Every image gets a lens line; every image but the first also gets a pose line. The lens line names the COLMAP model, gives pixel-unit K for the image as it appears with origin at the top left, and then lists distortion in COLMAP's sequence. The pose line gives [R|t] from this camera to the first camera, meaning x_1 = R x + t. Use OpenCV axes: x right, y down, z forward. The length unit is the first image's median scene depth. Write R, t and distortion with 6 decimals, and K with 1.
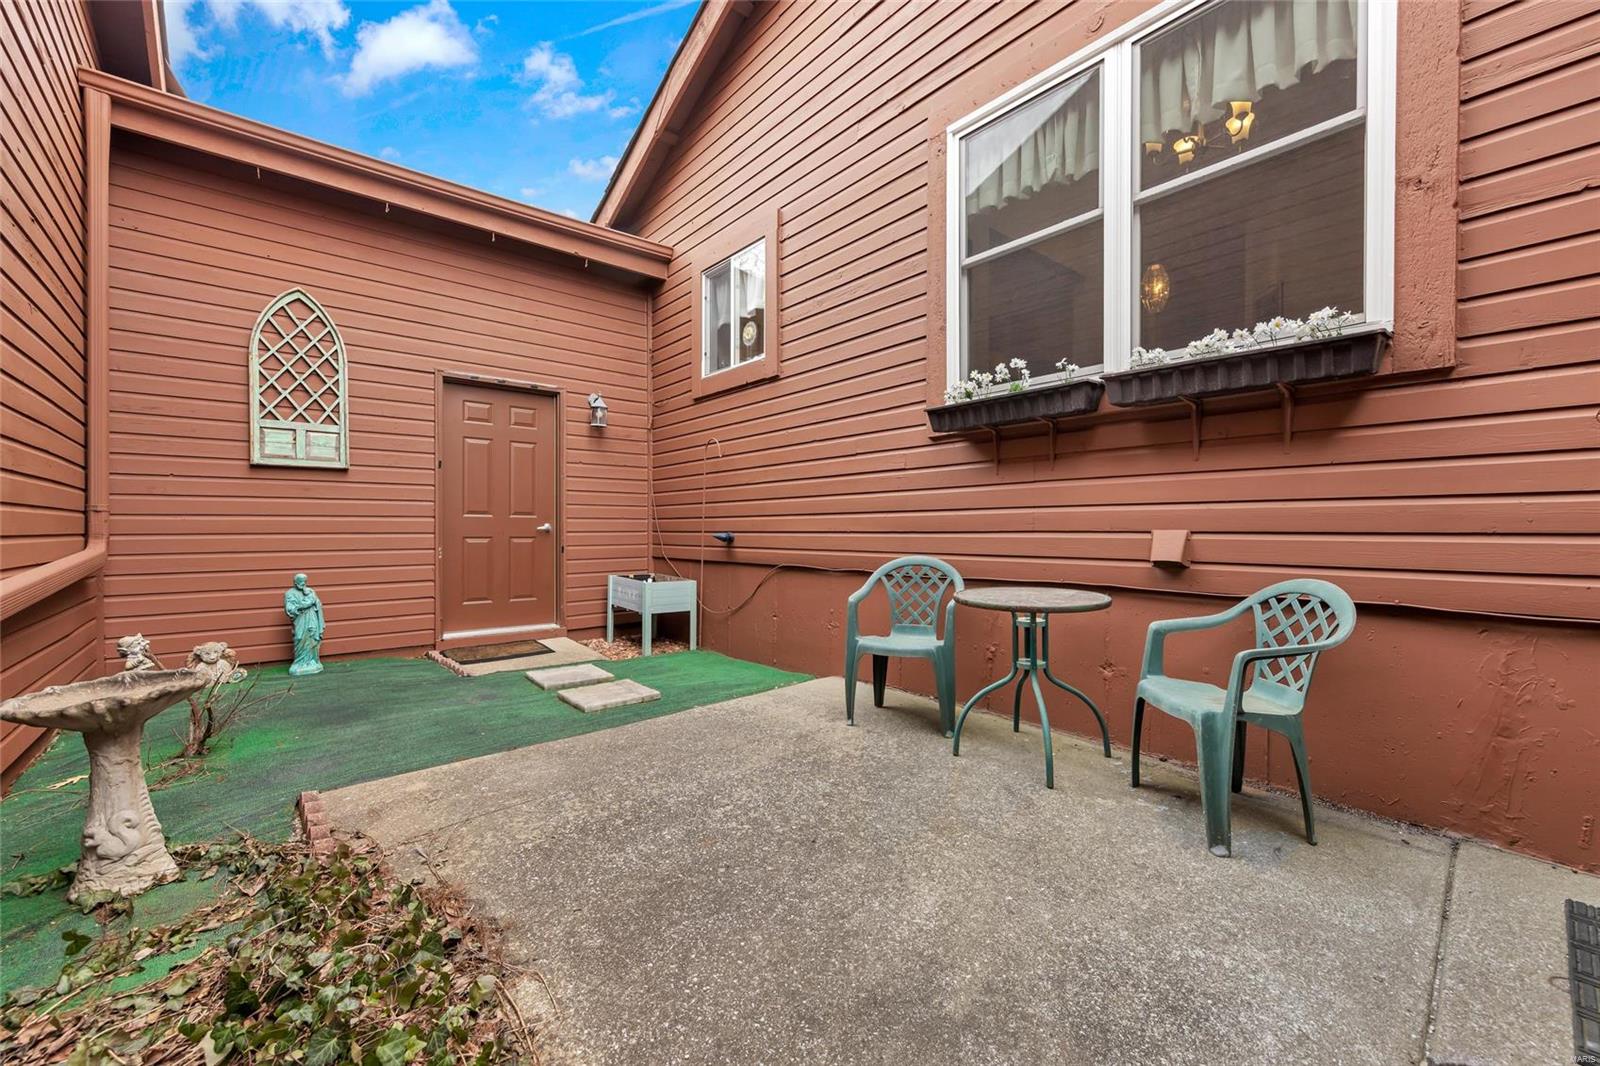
lens RADIAL K [[645.5, 0, 799.4], [0, 645.5, 519.8], [0, 0, 1]] dist [0.006416, 0.000810]
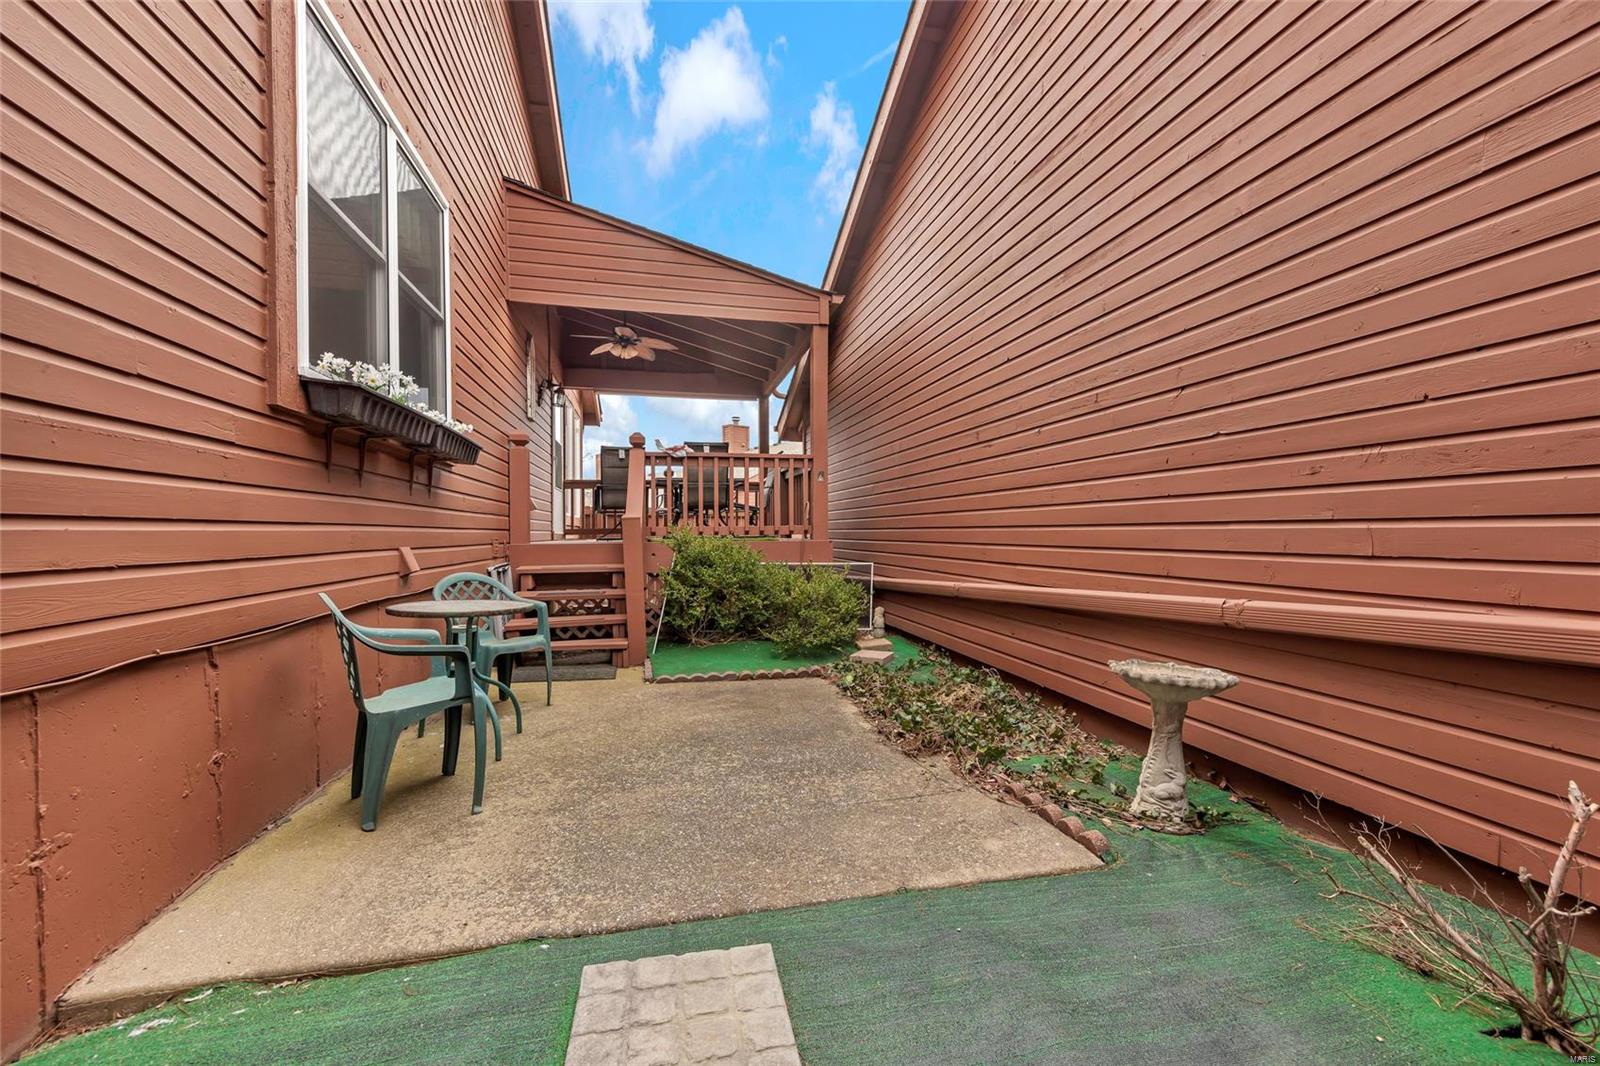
lens RADIAL K [[645.5, 0, 798.8], [0, 645.5, 549.1], [0, 0, 1]] dist [0.006416, 0.000810]
pose [[-0.886210, -0.006309, 0.463241, -0.765904], [-0.001181, 0.999935, 0.011359, 0.003870], [-0.463283, 0.009519, -0.886159, 1.907286]]
